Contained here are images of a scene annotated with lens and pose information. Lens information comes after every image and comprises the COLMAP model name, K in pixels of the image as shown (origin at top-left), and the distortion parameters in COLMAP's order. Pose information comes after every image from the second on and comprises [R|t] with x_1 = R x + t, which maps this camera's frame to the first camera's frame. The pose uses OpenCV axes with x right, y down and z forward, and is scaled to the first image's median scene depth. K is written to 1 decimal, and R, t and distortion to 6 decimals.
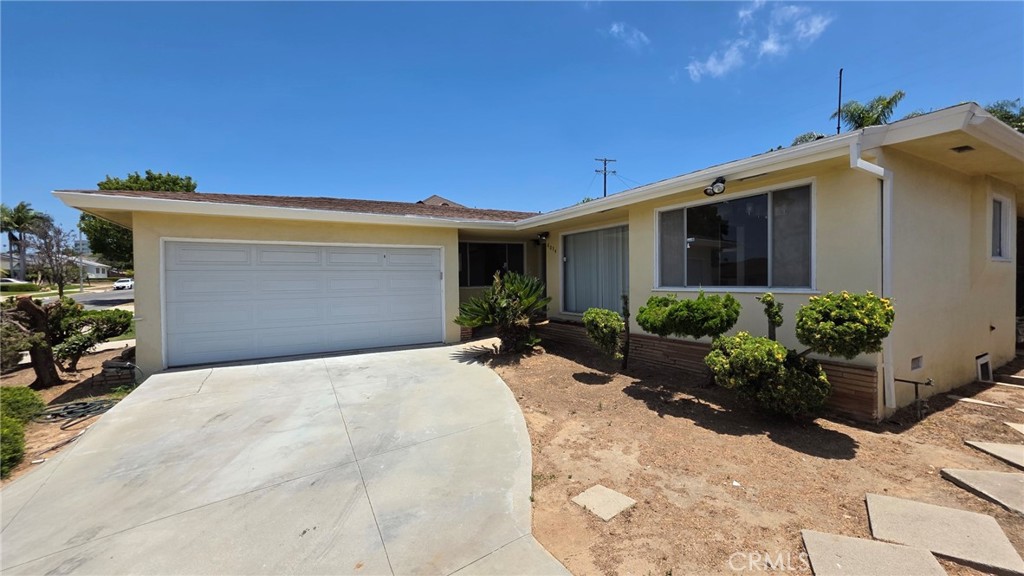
lens RADIAL K [[407.3, 0, 507.2], [0, 407.3, 286.3], [0, 0, 1]] dist [0.002878, 0.000304]
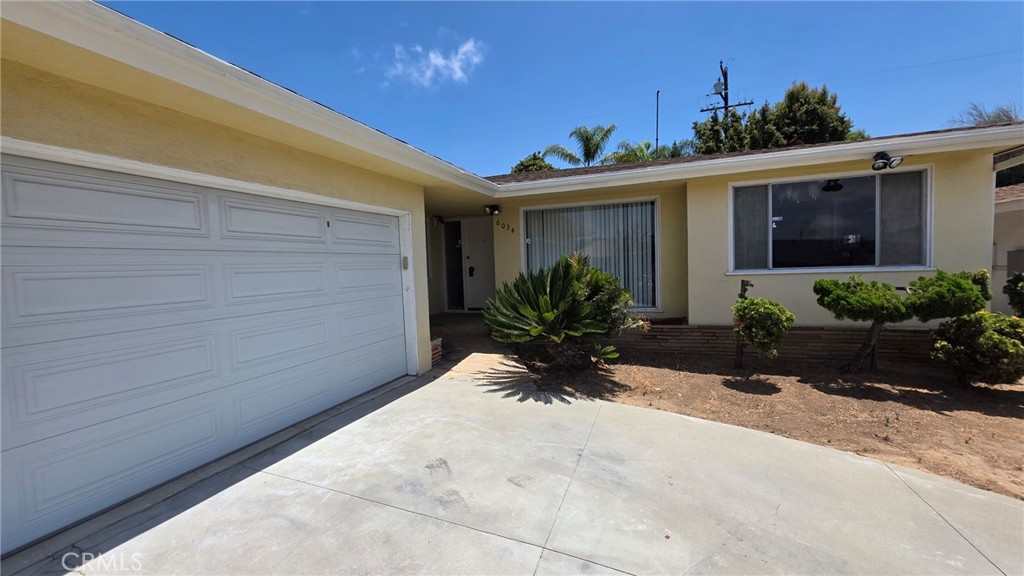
lens RADIAL K [[407.3, 0, 505.9], [0, 407.3, 285.0], [0, 0, 1]] dist [0.002878, 0.000304]
pose [[0.765424, -0.044789, 0.641966, -0.486523], [0.033603, 0.998996, 0.029633, -0.007787], [-0.642648, -0.001110, 0.766160, 0.514431]]
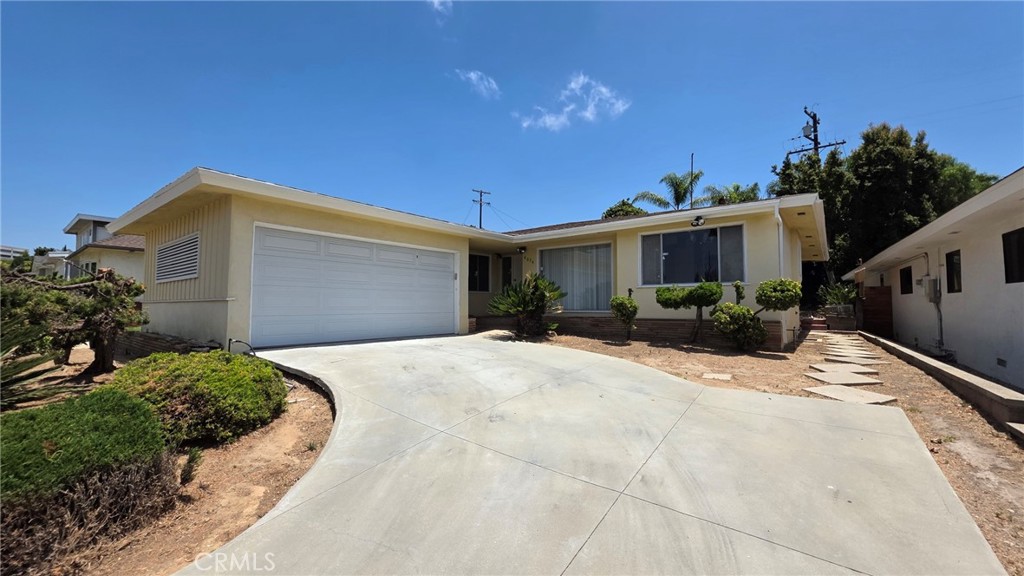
lens RADIAL K [[407.3, 0, 505.6], [0, 407.3, 287.8], [0, 0, 1]] dist [0.002878, 0.000304]
pose [[0.928965, 0.031845, 0.368795, -0.520769], [-0.009497, 0.998015, -0.062257, 0.088634], [-0.370046, 0.054332, 0.927423, -0.160384]]
